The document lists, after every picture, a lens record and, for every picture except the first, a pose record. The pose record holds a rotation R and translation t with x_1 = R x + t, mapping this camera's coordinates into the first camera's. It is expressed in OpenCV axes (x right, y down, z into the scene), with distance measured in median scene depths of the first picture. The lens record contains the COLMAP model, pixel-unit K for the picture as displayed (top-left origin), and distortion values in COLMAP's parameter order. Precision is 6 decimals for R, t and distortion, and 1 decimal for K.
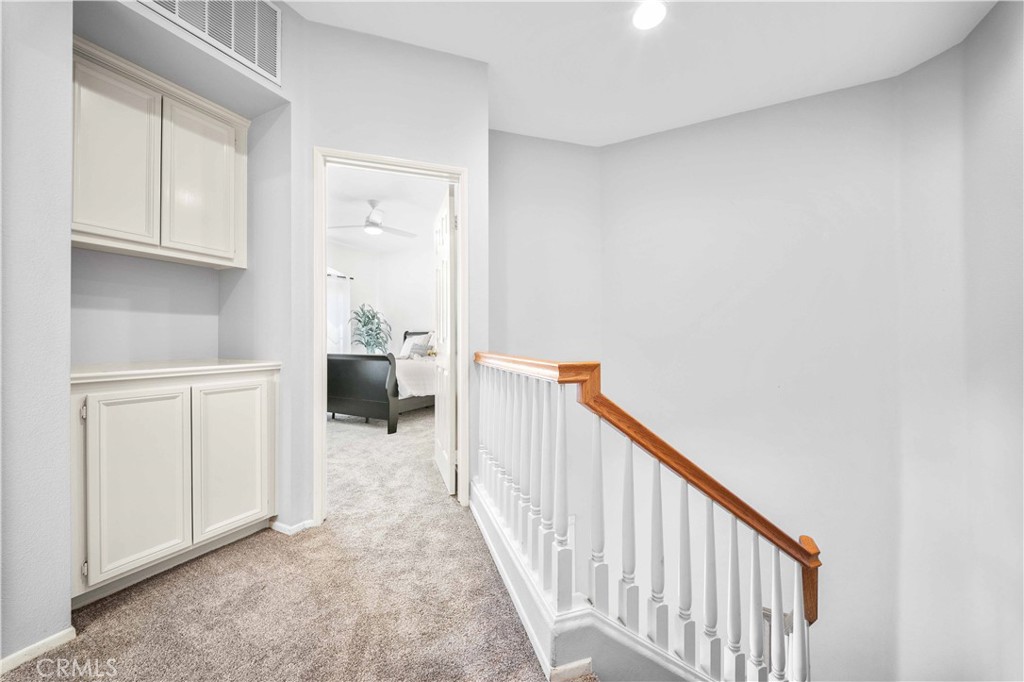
lens RADIAL K [[361.5, 0, 513.2], [0, 361.5, 339.6], [0, 0, 1]] dist [-0.008673, -0.000148]
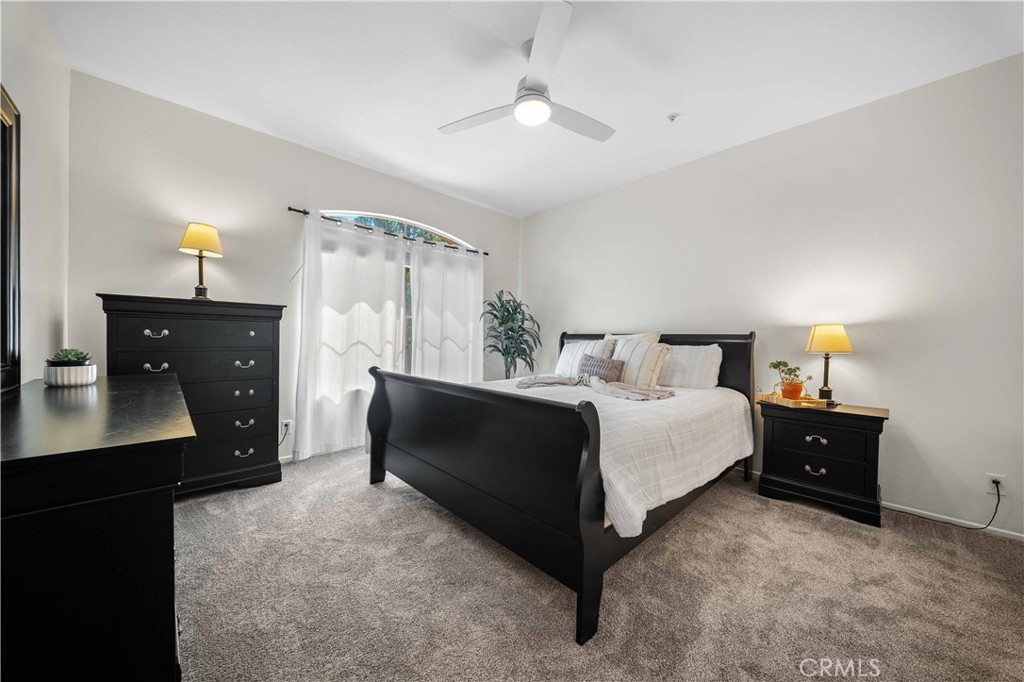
lens RADIAL K [[361.5, 0, 512.9], [0, 361.5, 339.3], [0, 0, 1]] dist [-0.008673, -0.000148]
pose [[0.941999, 0.018753, -0.335092, -0.171304], [-0.017747, 0.999824, 0.006064, -0.013887], [0.335147, 0.000235, 0.942166, 0.381886]]
